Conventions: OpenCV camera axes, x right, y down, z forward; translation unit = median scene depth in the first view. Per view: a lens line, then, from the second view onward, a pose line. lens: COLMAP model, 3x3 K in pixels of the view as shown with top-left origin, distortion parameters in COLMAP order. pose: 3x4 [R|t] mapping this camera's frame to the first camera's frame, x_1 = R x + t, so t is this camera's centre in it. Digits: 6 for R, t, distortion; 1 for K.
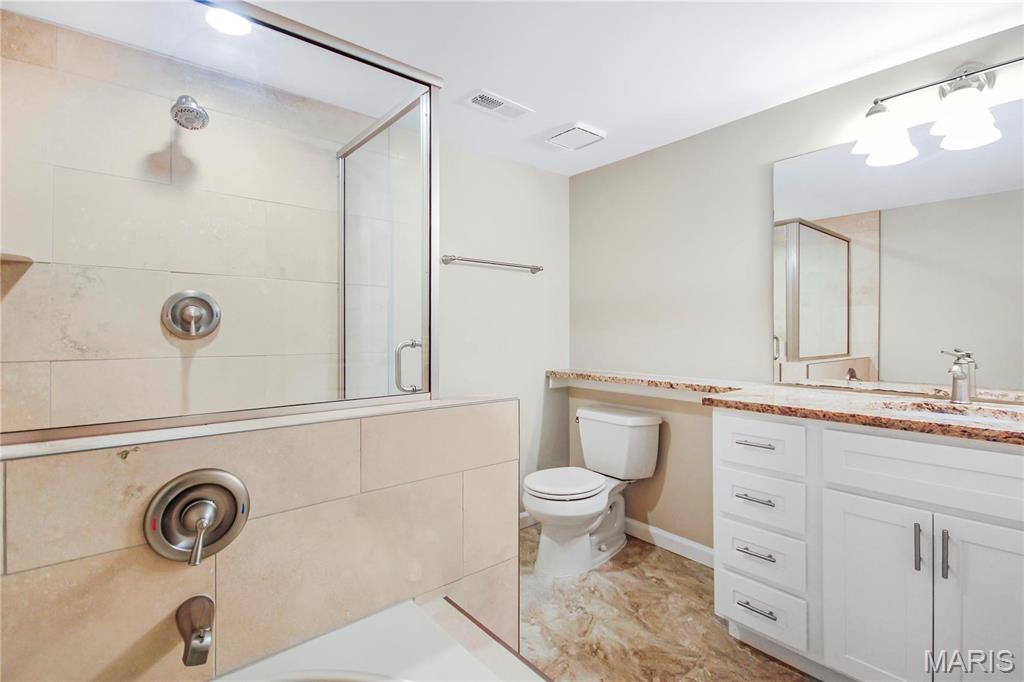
lens RADIAL K [[479.7, 0, 510.0], [0, 479.7, 335.7], [0, 0, 1]] dist [0.007259, -0.000047]
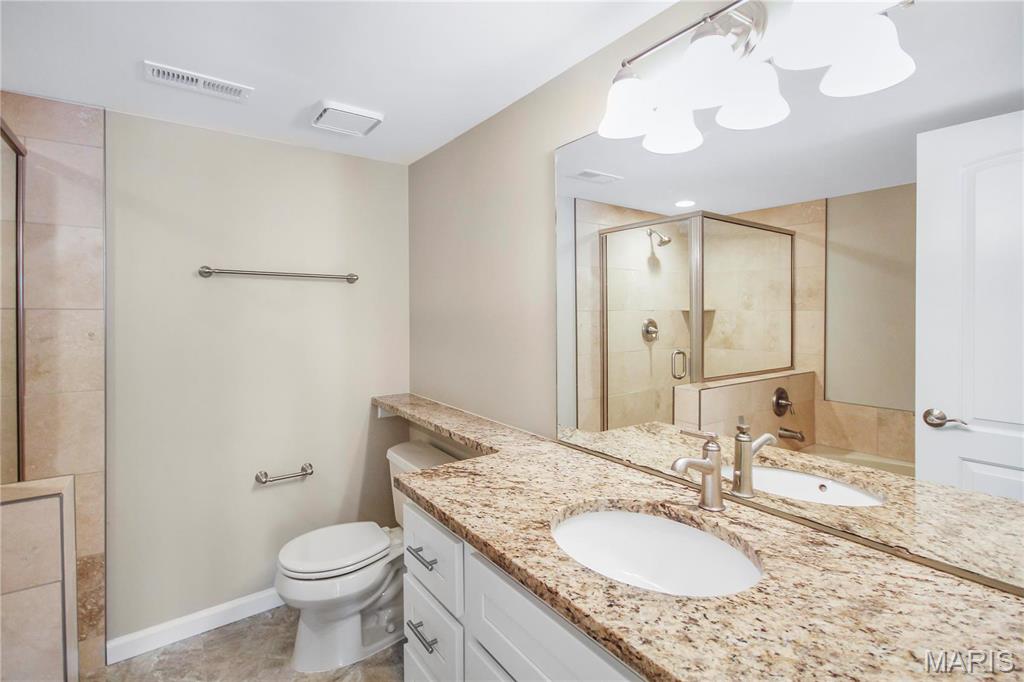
lens RADIAL K [[479.7, 0, 528.6], [0, 479.7, 319.8], [0, 0, 1]] dist [0.007259, -0.000047]
pose [[0.998504, 0.001911, -0.054639, 0.411057], [-0.001583, 0.999980, 0.006050, -0.072371], [0.054649, -0.005955, 0.998488, 0.181321]]
